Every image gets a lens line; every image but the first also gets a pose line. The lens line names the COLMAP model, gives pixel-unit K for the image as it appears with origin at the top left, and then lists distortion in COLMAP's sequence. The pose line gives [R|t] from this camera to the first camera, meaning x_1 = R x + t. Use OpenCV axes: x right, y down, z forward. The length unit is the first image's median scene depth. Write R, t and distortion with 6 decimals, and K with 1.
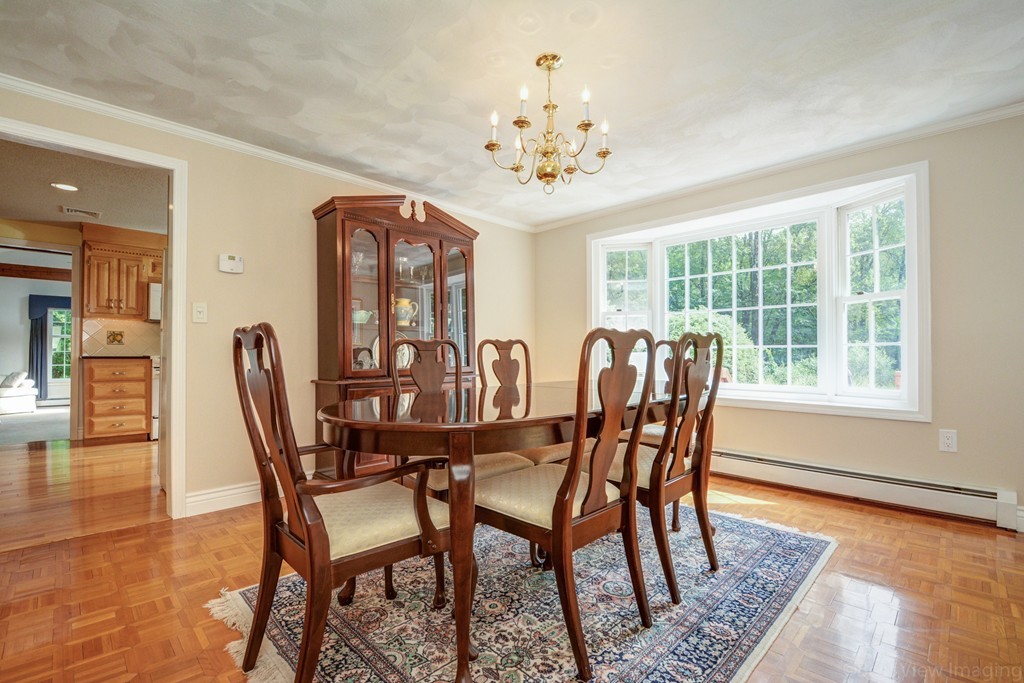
lens RADIAL K [[460.5, 0, 511.0], [0, 460.5, 345.4], [0, 0, 1]] dist [-0.005332, -0.008606]
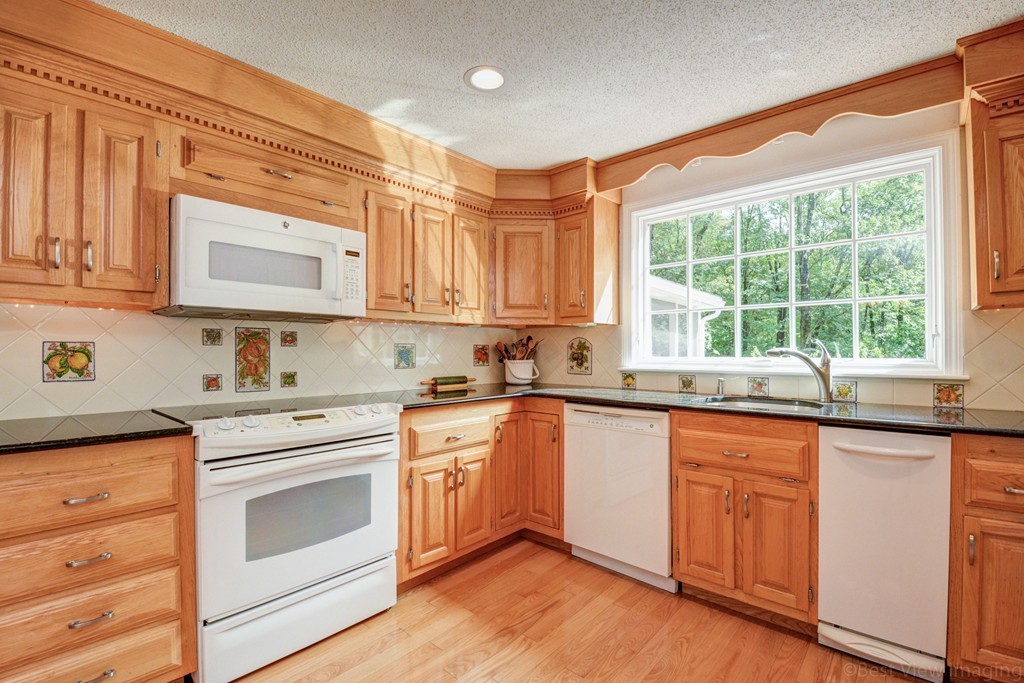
lens RADIAL K [[460.5, 0, 510.5], [0, 460.5, 348.6], [0, 0, 1]] dist [-0.005332, -0.008606]
pose [[0.998017, 0.000730, 0.062948, -0.590403], [-0.001540, 0.999917, 0.012828, -0.031638], [-0.062934, -0.012900, 0.997934, 0.676845]]
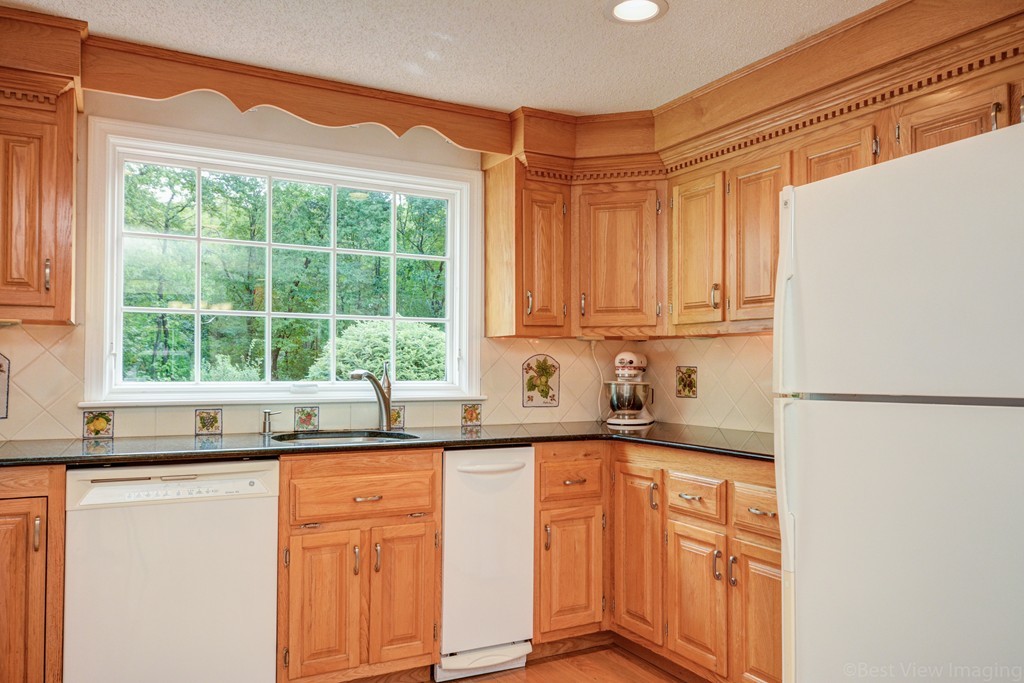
lens RADIAL K [[763.2, 0, 505.0], [0, 763.2, 356.7], [0, 0, 1]] dist [0.017430, 0.009357]
pose [[0.296469, 0.017889, 0.954875, -0.862456], [-0.021874, 0.999689, -0.011938, -0.032976], [-0.954792, -0.017348, 0.296769, 0.802543]]
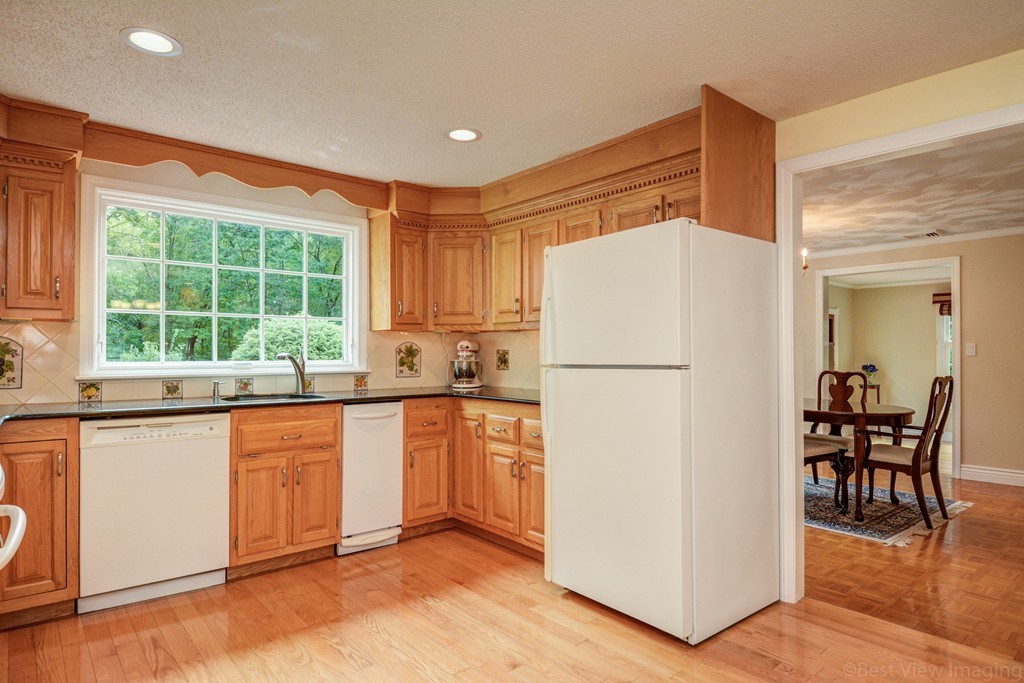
lens RADIAL K [[584.4, 0, 509.7], [0, 584.4, 349.9], [0, 0, 1]] dist [0.001280, -0.006889]
pose [[0.093171, 0.005942, 0.995632, -0.979829], [-0.018196, 0.999825, -0.004265, -0.032540], [-0.995484, -0.017719, 0.093263, 0.762312]]
